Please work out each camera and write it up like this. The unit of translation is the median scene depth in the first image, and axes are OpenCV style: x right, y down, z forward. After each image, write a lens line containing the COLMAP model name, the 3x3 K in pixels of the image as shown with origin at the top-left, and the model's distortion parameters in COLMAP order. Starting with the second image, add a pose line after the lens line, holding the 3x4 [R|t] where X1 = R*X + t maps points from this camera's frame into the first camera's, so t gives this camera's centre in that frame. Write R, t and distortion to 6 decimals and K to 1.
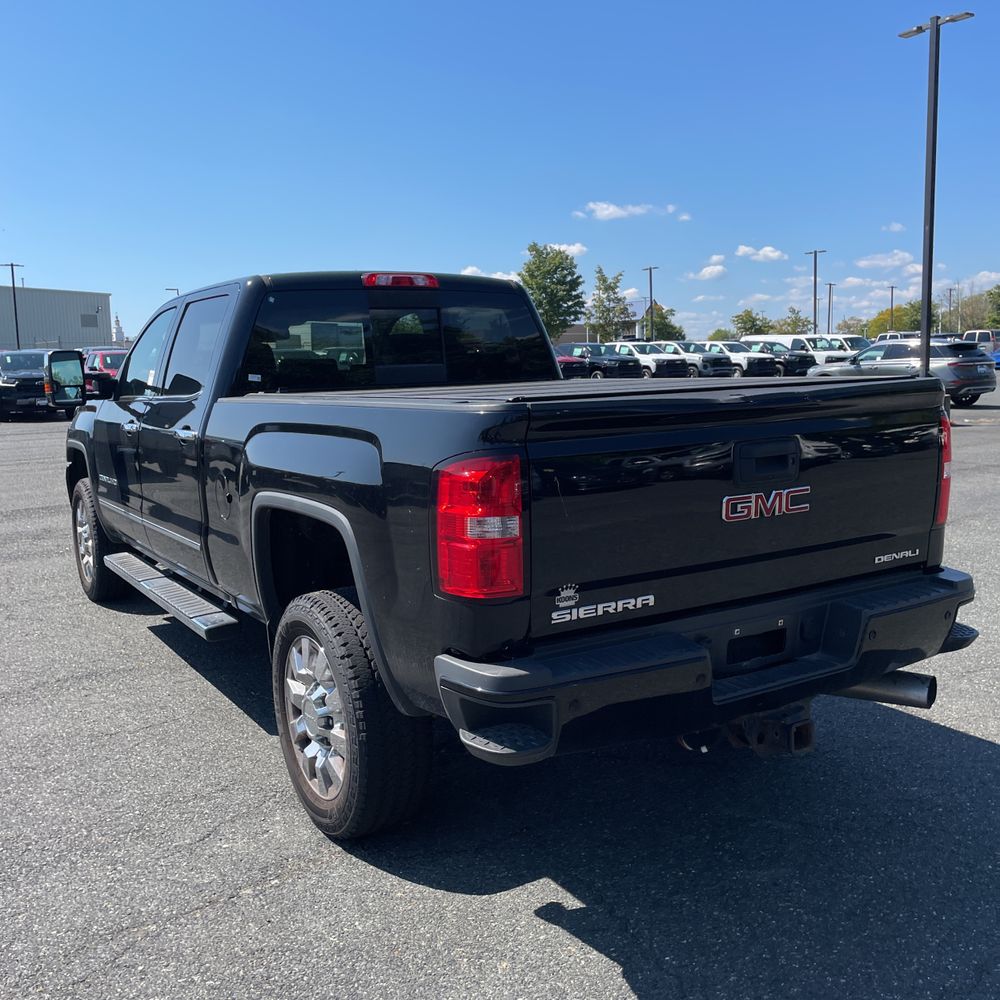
lens RADIAL K [[1010.9, 0, 500.0], [0, 1010.9, 500.0], [0, 0, 1]] dist [0.089439, -0.114617]
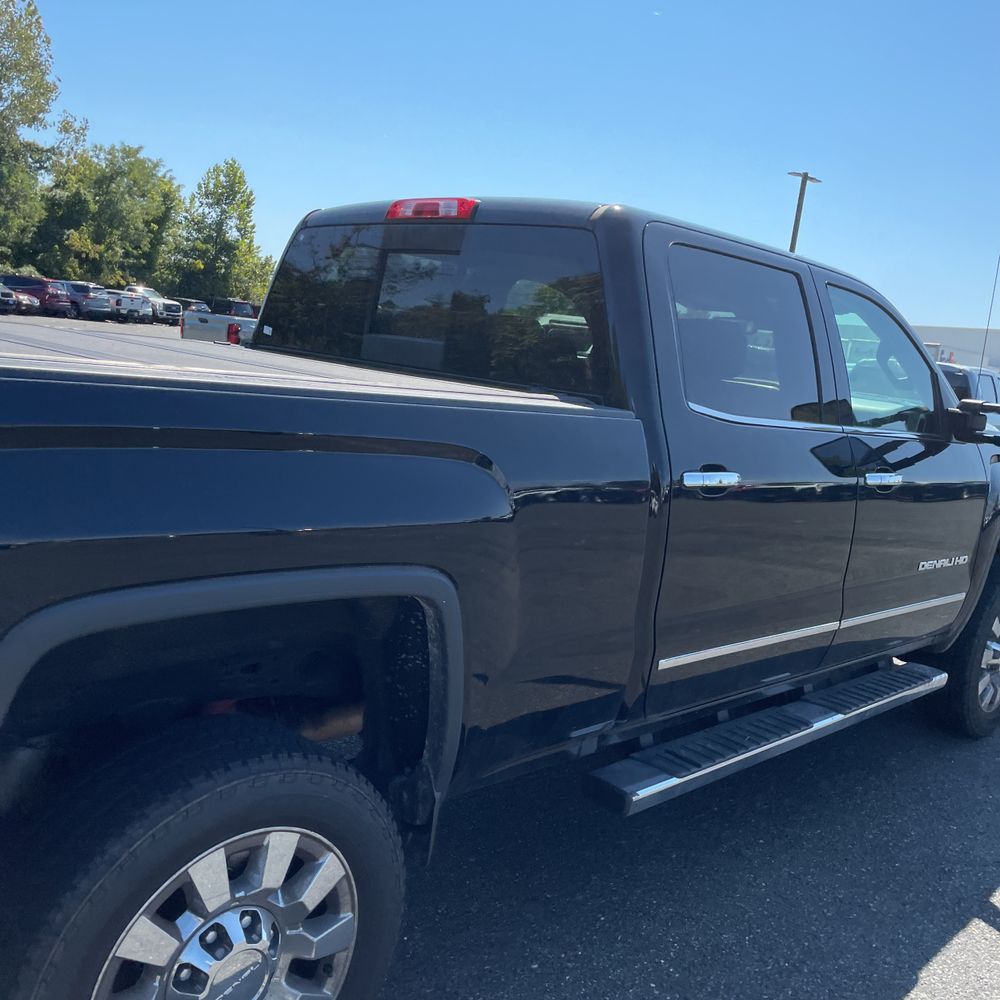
lens RADIAL K [[1007.7, 0, 489.4], [0, 1007.7, 498.1], [0, 0, 1]] dist [0.078110, -0.119291]
pose [[0.226539, 0.200608, -0.953119, 0.621455], [-0.251689, 0.957381, 0.141683, -0.151538], [0.940921, 0.207793, 0.267375, 0.971308]]
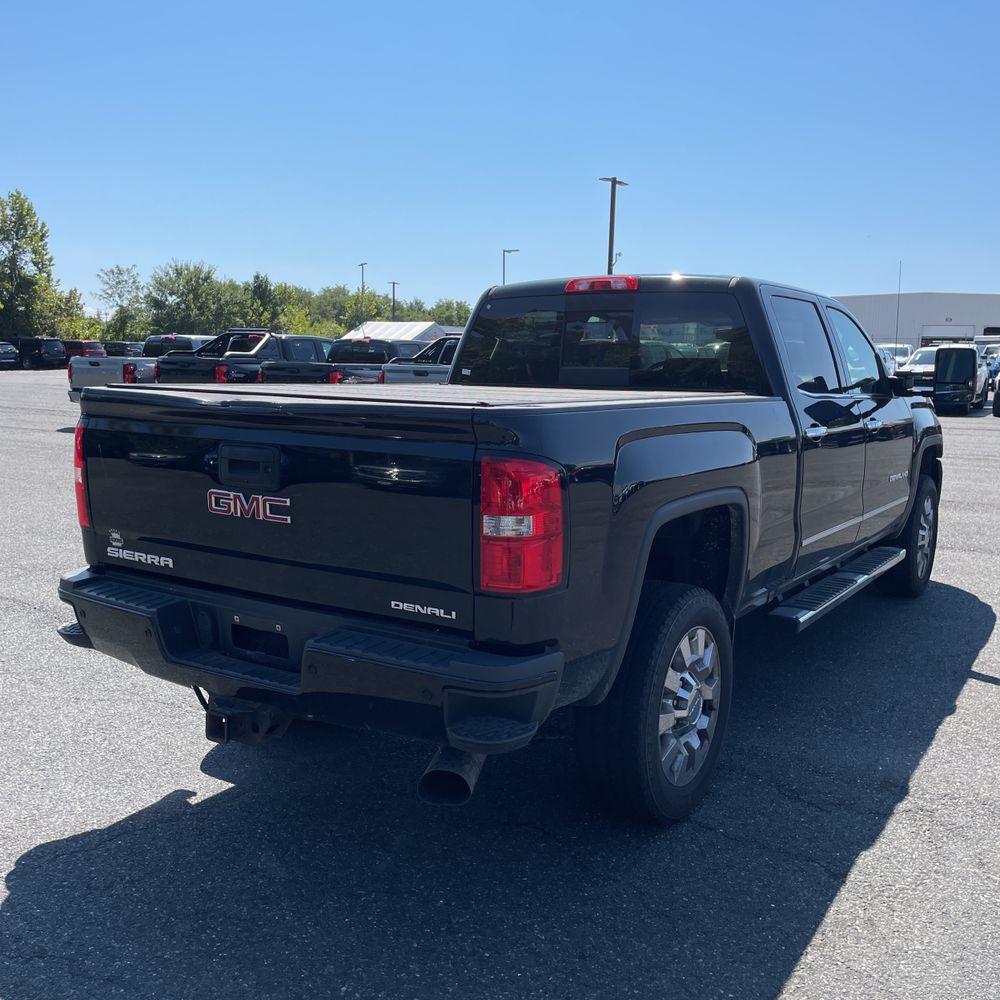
lens RADIAL K [[1010.9, 0, 500.0], [0, 1010.9, 500.0], [0, 0, 1]] dist [0.089439, -0.114617]
pose [[0.424442, 0.158174, -0.891532, 0.874932], [-0.151161, 0.983184, 0.102469, -0.099489], [0.892748, 0.091273, 0.441215, 0.513698]]
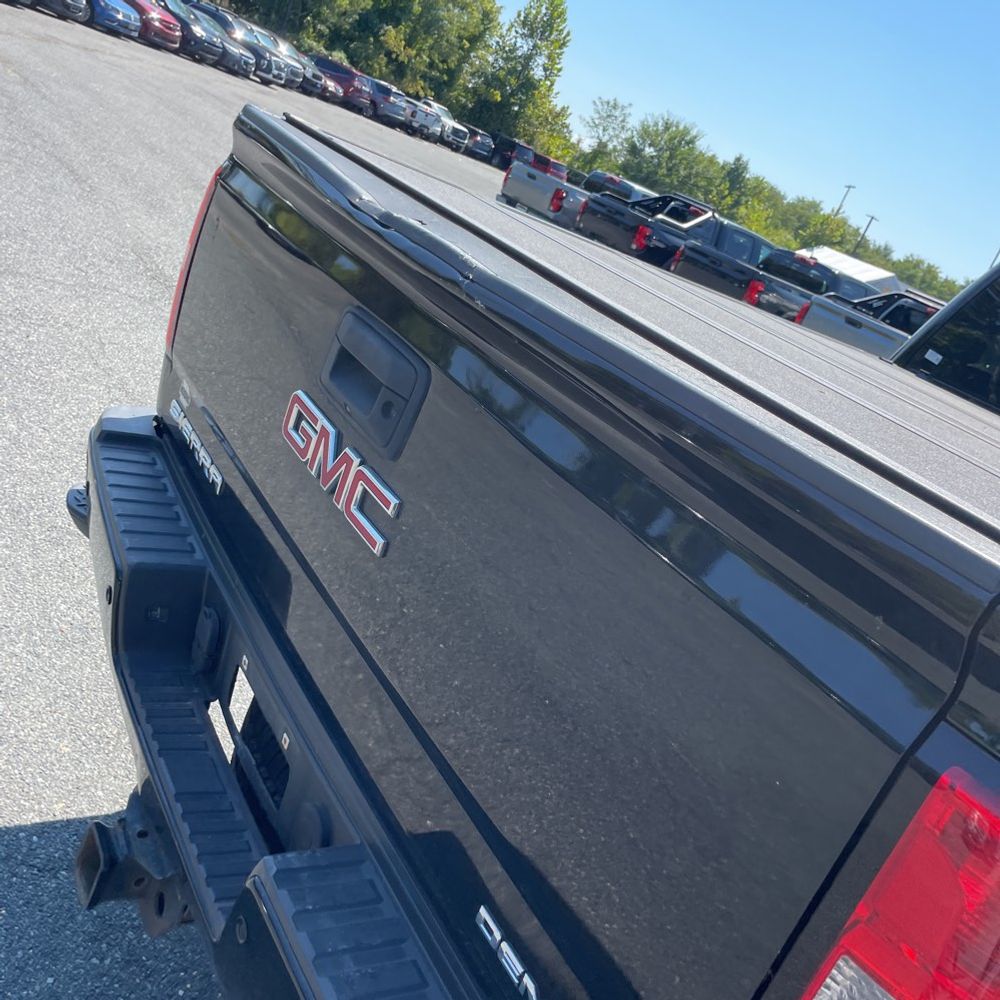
lens RADIAL K [[1003.5, 0, 499.3], [0, 1003.5, 504.0], [0, 0, 1]] dist [0.099877, -0.148066]
pose [[-0.012654, 0.354340, -0.935031, 0.457641], [-0.506151, 0.804185, 0.311604, -0.105206], [0.862352, 0.477210, 0.169173, 0.665783]]
